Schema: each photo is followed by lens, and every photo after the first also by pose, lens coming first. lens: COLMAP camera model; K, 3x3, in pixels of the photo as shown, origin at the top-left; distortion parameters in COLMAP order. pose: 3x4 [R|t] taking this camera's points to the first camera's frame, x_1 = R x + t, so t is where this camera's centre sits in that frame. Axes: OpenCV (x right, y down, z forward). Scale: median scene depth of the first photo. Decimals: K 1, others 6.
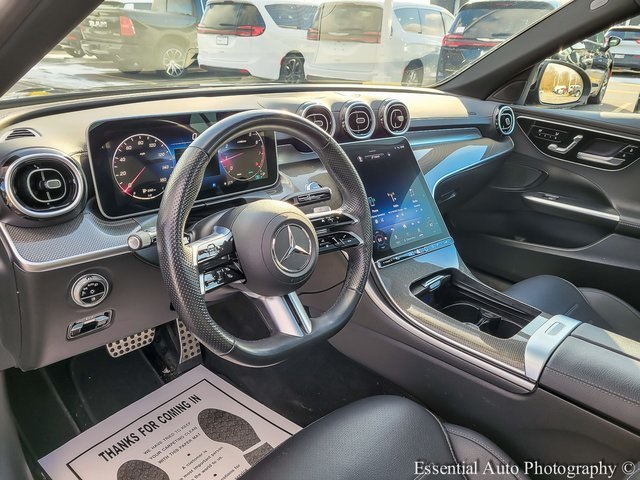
lens RADIAL K [[471.4, 0, 320.0], [0, 471.4, 240.0], [0, 0, 1]] dist [0.043631, -0.029338]
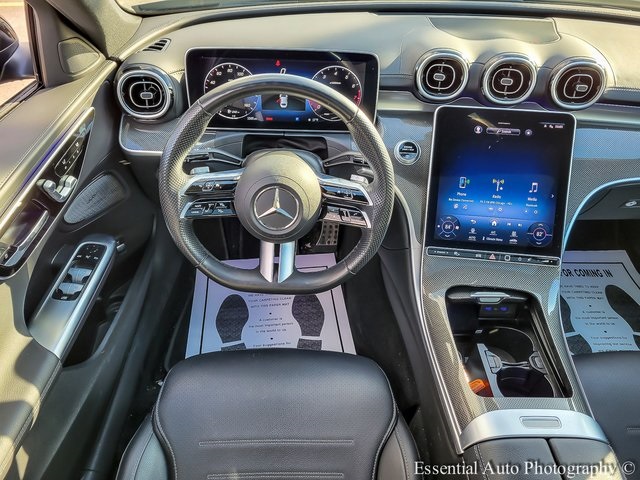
lens RADIAL K [[471.4, 0, 320.0], [0, 471.4, 240.0], [0, 0, 1]] dist [0.043631, -0.029338]
pose [[0.723525, 0.436833, -0.534498, 0.459537], [-0.268304, 0.891380, 0.365313, -0.250233], [0.636022, -0.120905, 0.762140, 0.160177]]
